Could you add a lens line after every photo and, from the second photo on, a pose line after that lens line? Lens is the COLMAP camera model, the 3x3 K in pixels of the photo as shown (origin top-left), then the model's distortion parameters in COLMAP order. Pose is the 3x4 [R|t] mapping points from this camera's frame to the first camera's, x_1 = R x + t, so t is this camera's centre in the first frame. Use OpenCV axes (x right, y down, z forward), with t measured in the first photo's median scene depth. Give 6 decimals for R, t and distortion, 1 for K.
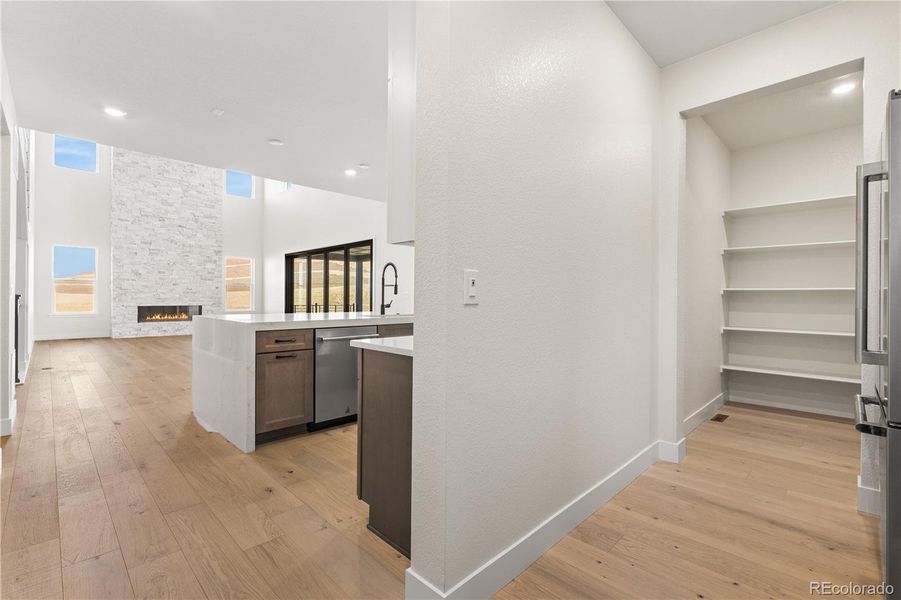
lens RADIAL K [[404.1, 0, 450.5], [0, 404.1, 300.0], [0, 0, 1]] dist [-0.004807, -0.000006]
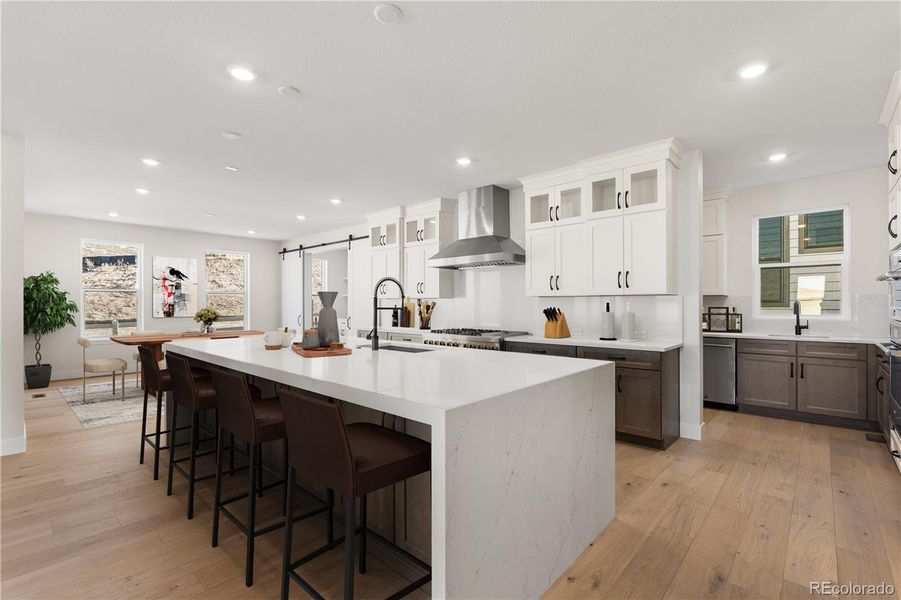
lens RADIAL K [[407.9, 0, 450.6], [0, 407.9, 297.1], [0, 0, 1]] dist [-0.002331, 0.000272]
pose [[-0.043796, 0.009957, 0.998991, -0.923045], [0.007411, 0.999926, -0.009642, -0.049651], [-0.999013, 0.006981, -0.043867, 0.945550]]
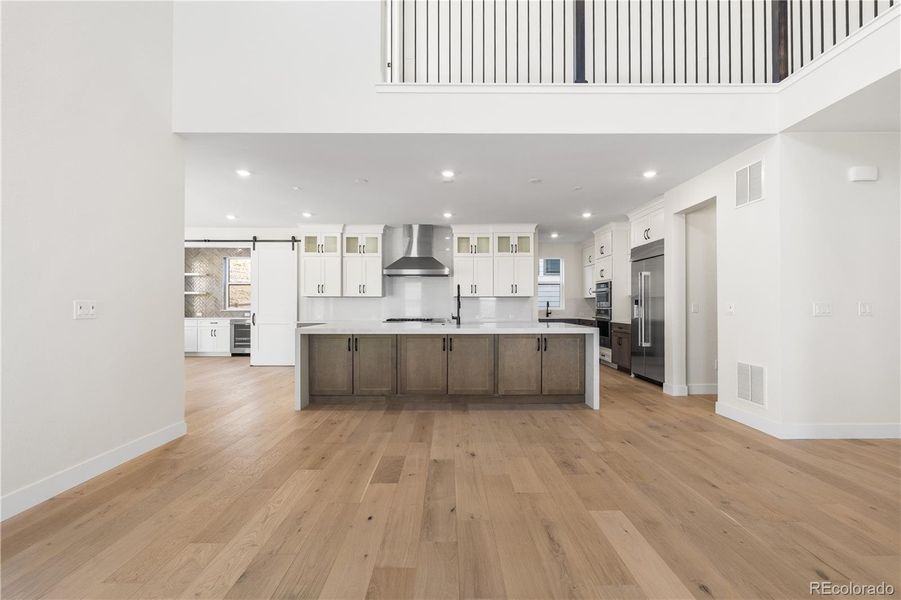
lens RADIAL K [[404.1, 0, 450.5], [0, 404.1, 300.0], [0, 0, 1]] dist [-0.004807, -0.000006]
pose [[-0.709693, 0.007970, 0.704466, -1.085052], [0.000712, 0.999944, -0.010596, -0.027097], [-0.704511, -0.007019, -0.709659, 1.991234]]
